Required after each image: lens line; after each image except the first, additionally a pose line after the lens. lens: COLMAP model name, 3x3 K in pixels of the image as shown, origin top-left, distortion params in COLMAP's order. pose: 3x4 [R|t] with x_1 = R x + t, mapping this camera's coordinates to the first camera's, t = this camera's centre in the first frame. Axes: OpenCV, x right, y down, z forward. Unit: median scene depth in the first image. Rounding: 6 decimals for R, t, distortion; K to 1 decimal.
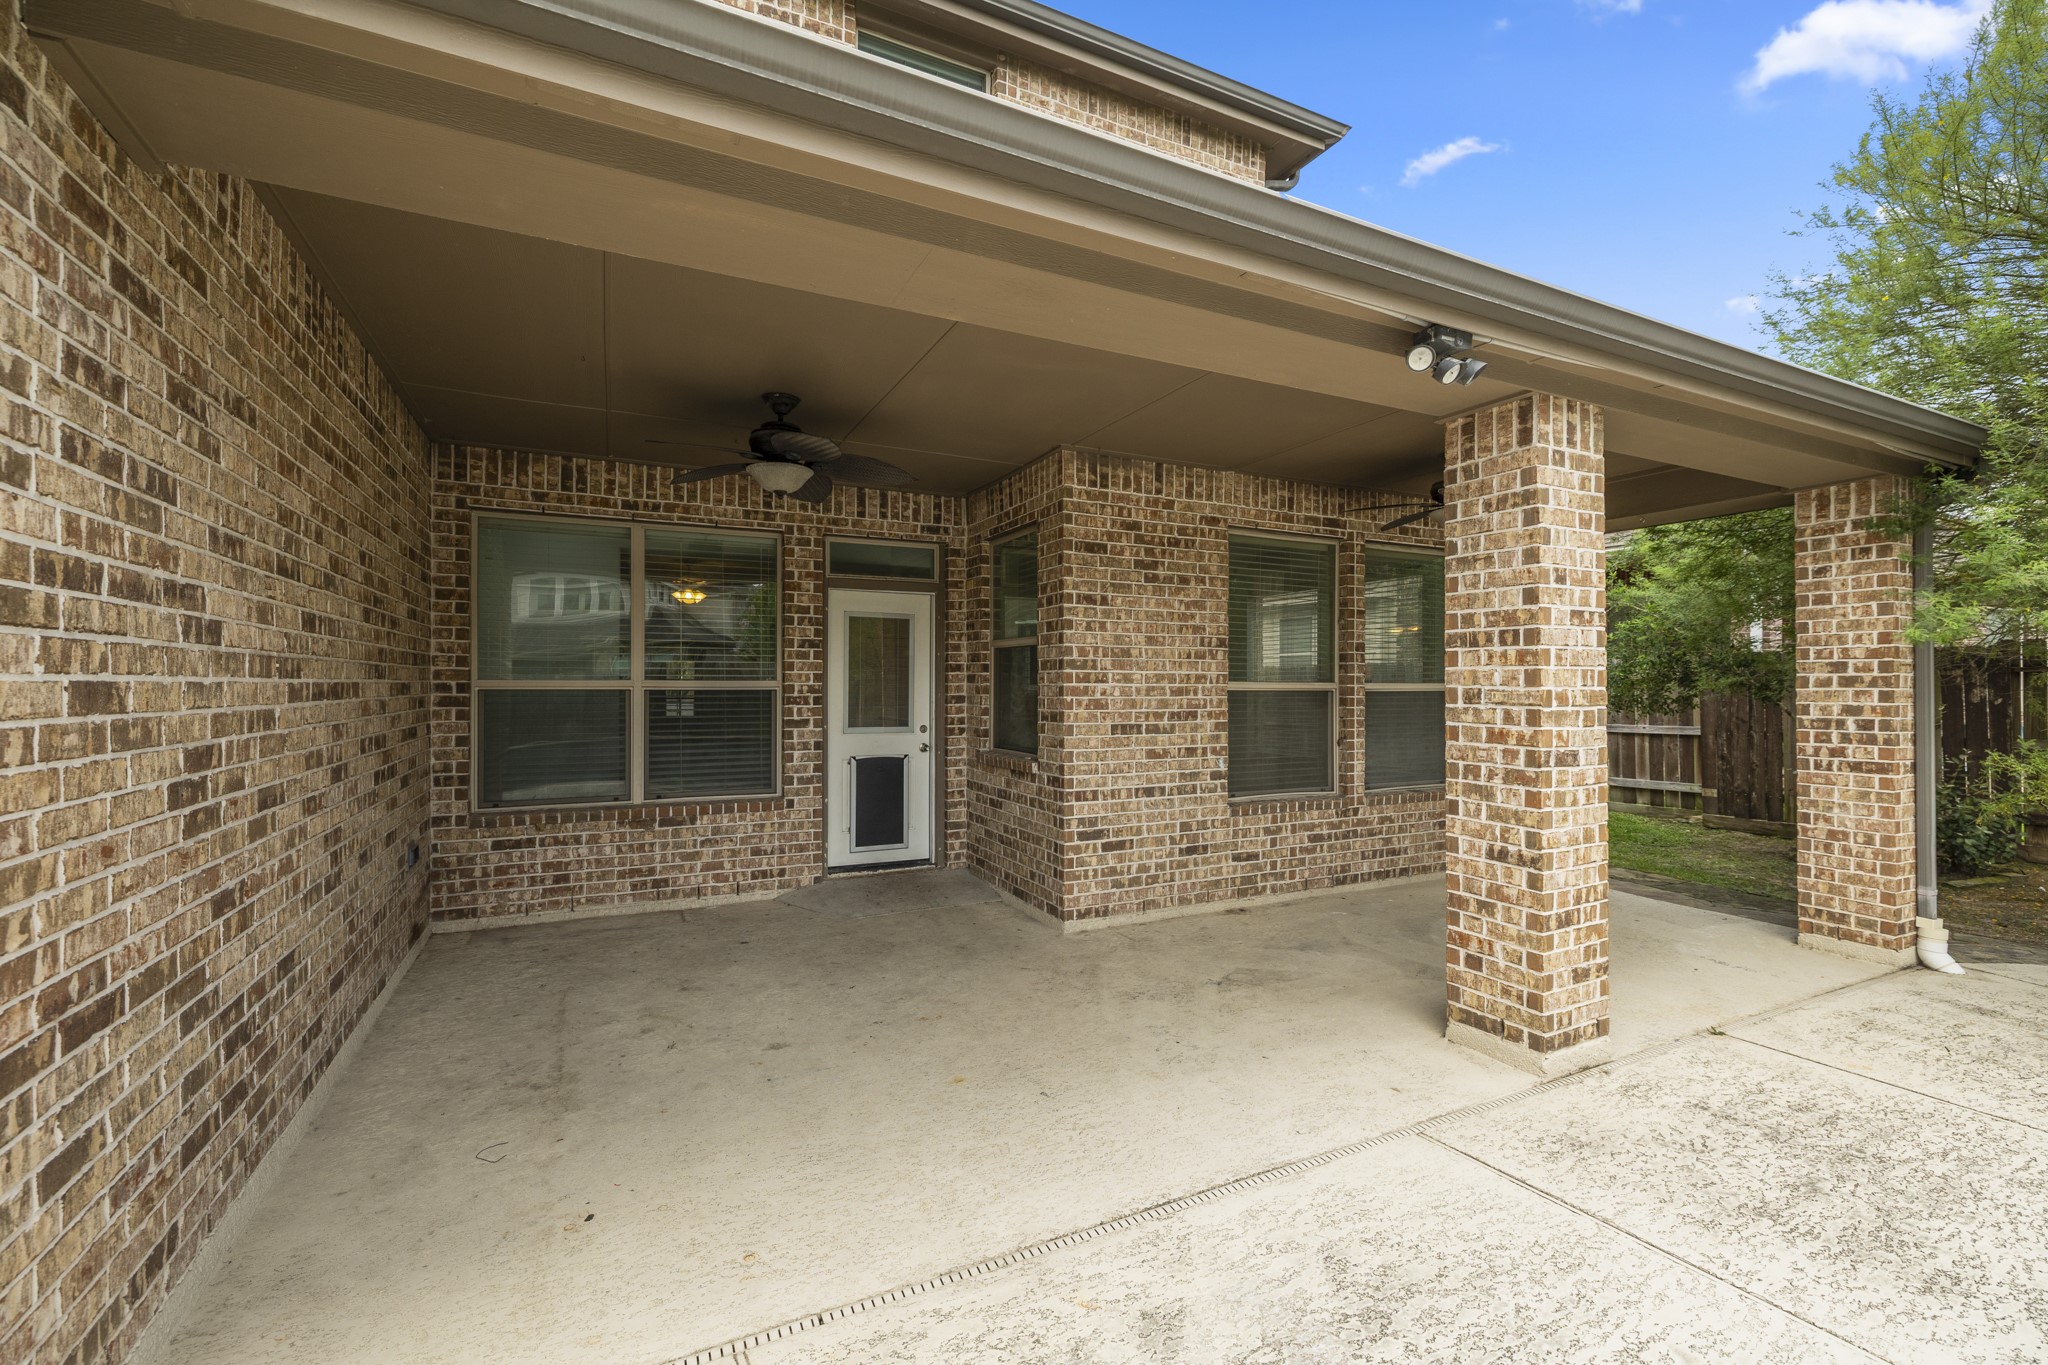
lens RADIAL K [[859.9, 0, 1026.0], [0, 859.9, 688.3], [0, 0, 1]] dist [0.000651, -0.000120]
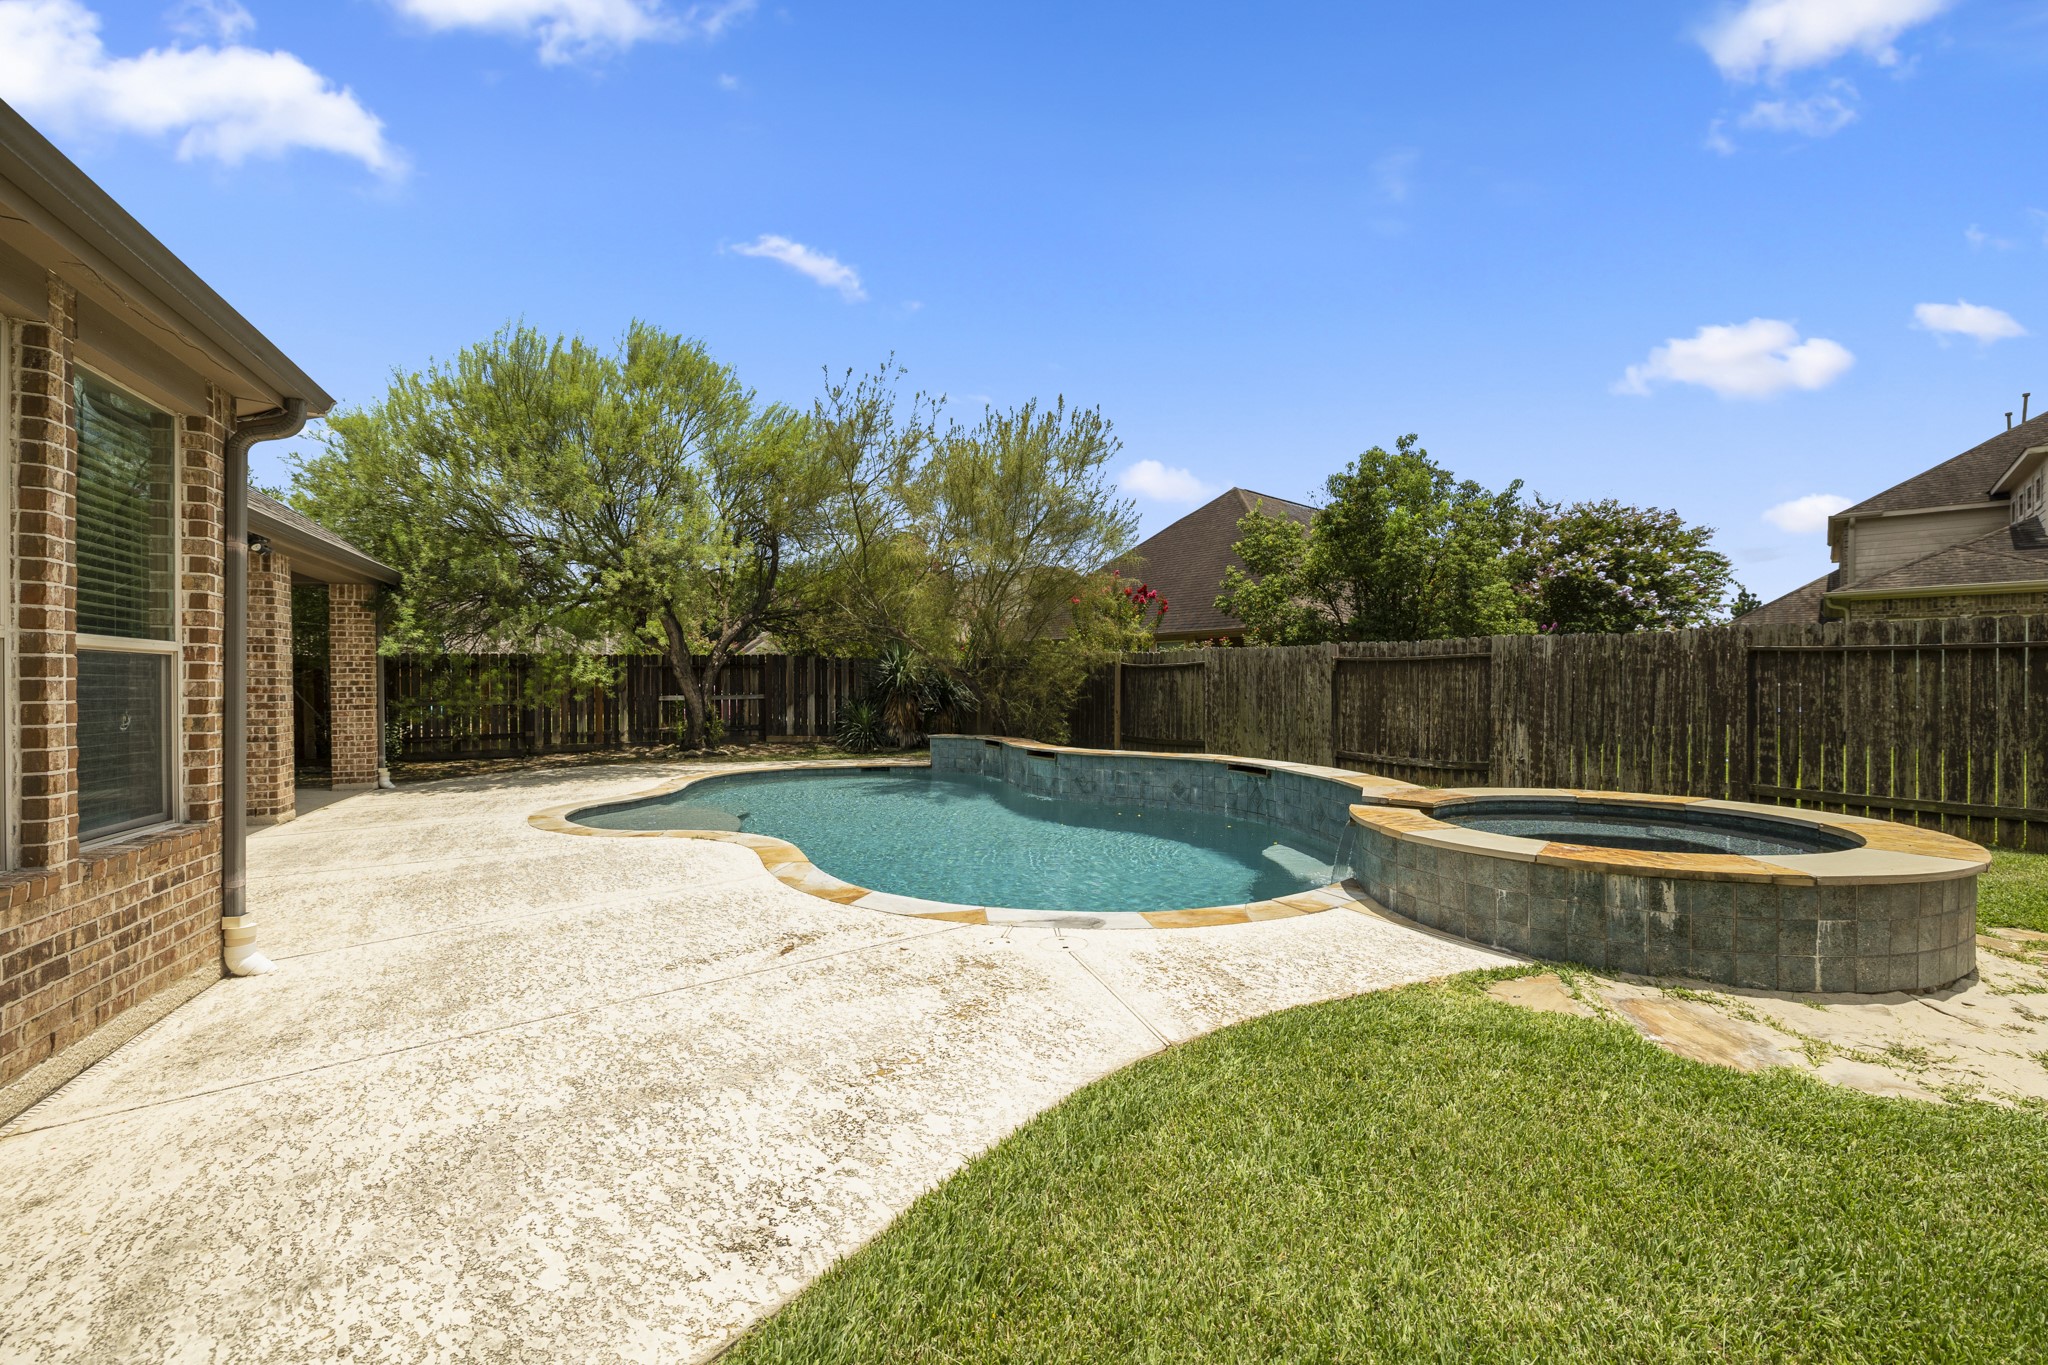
lens RADIAL K [[876.0, 0, 1013.9], [0, 876.0, 678.3], [0, 0, 1]] dist [0.000534, 0.000045]
pose [[0.073760, 0.001778, 0.997274, -1.263375], [0.011442, 0.999931, -0.002628, 0.040059], [-0.997210, 0.011604, 0.073734, -0.944185]]
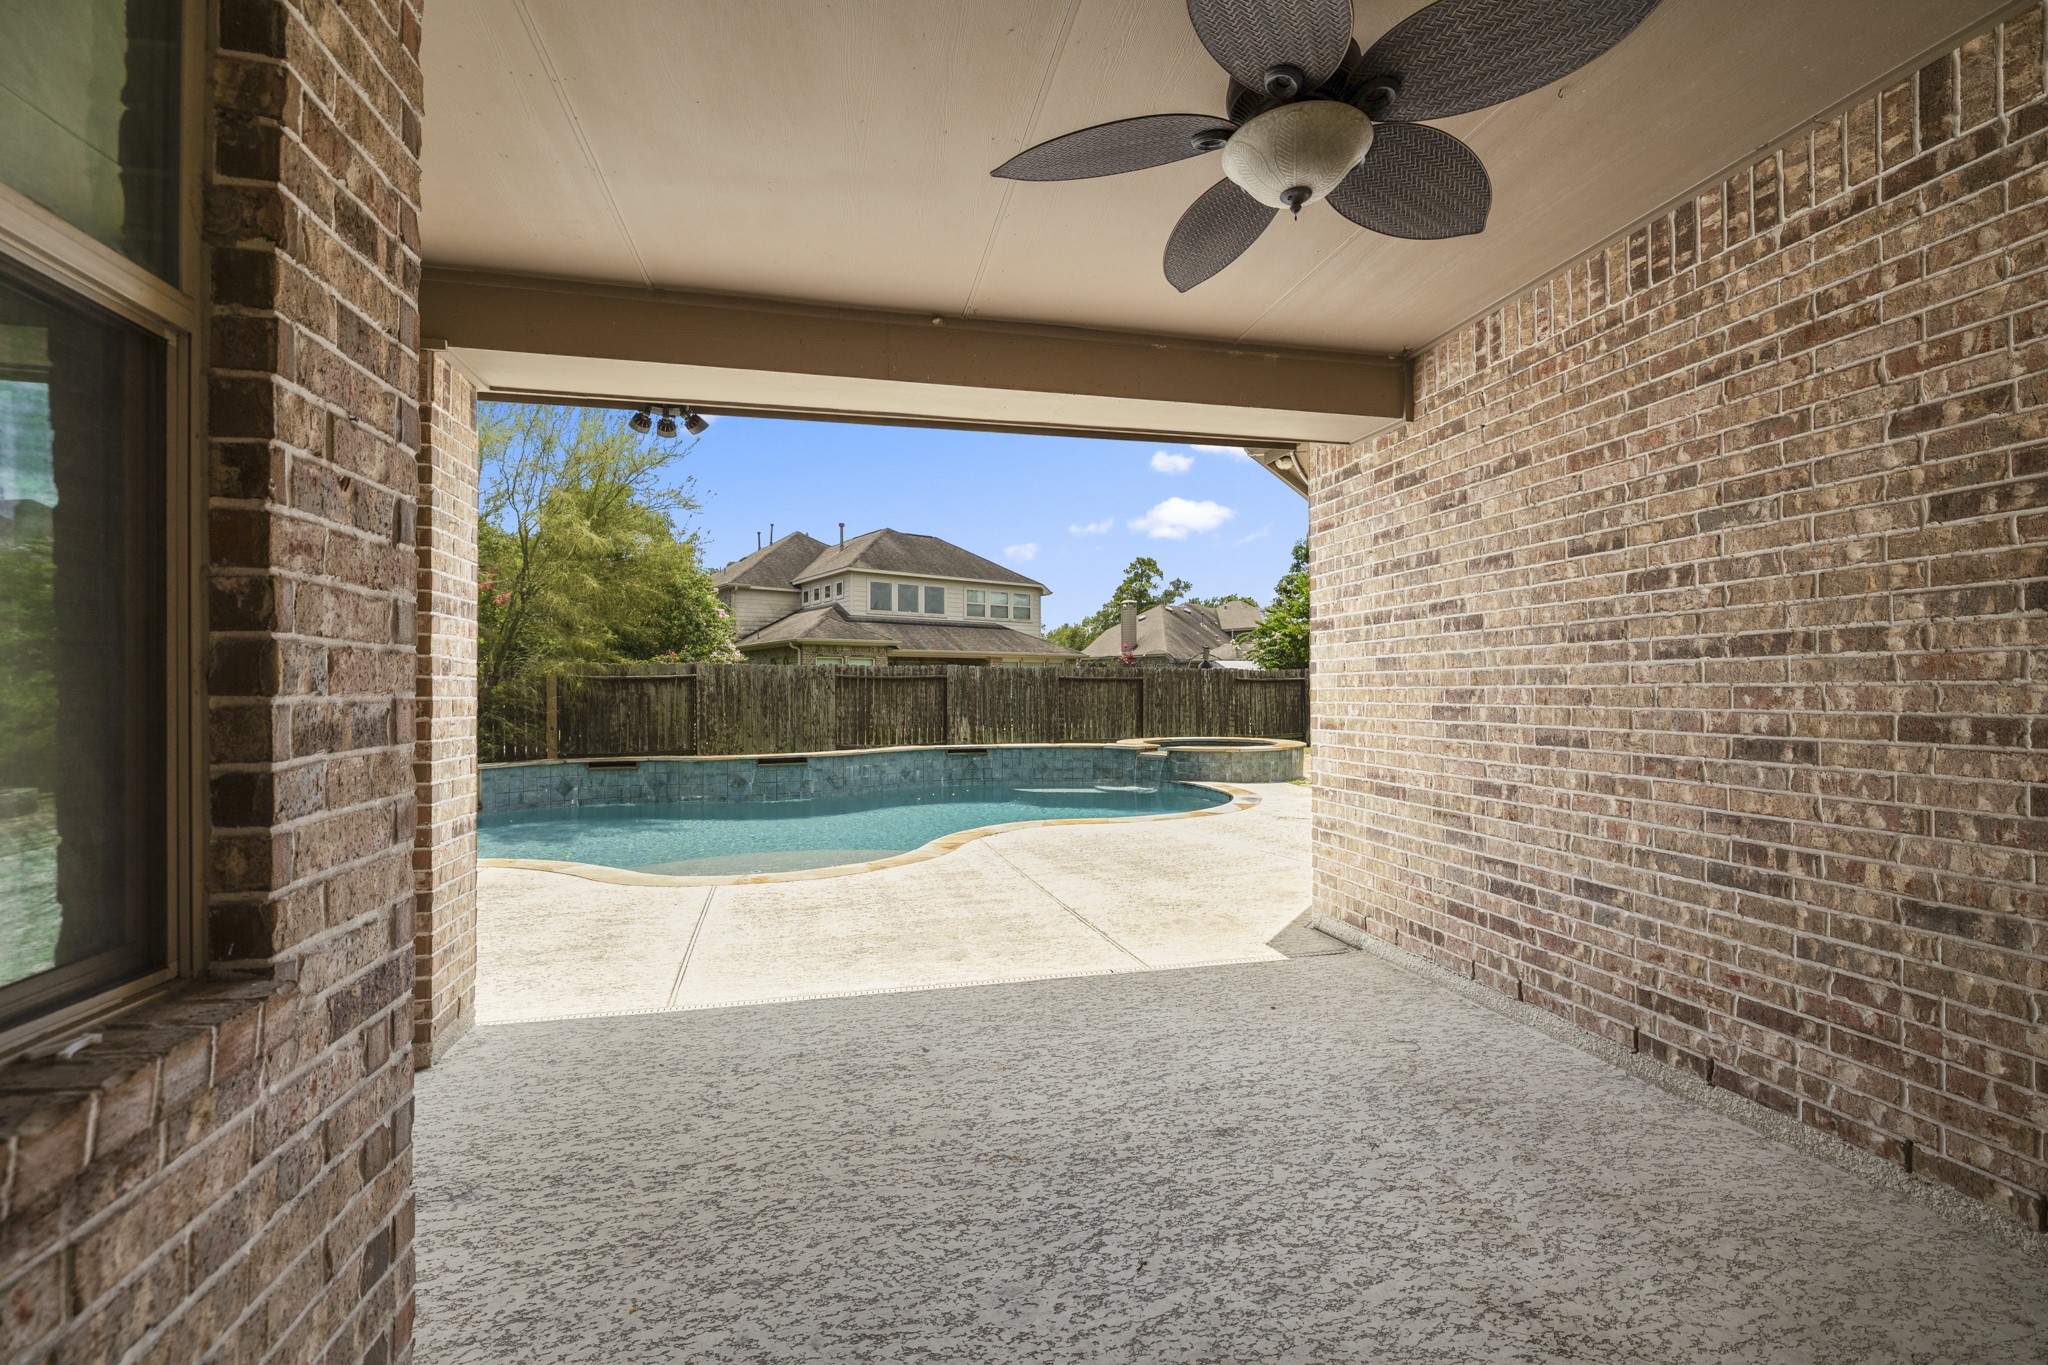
lens RADIAL K [[860.3, 0, 1033.7], [0, 860.3, 684.9], [0, 0, 1]] dist [0.000936, 0.000047]
pose [[-0.973367, 0.005554, 0.229184, -0.224853], [0.005987, 0.999981, 0.001193, 0.022307], [-0.229173, 0.002534, -0.973382, 1.288820]]
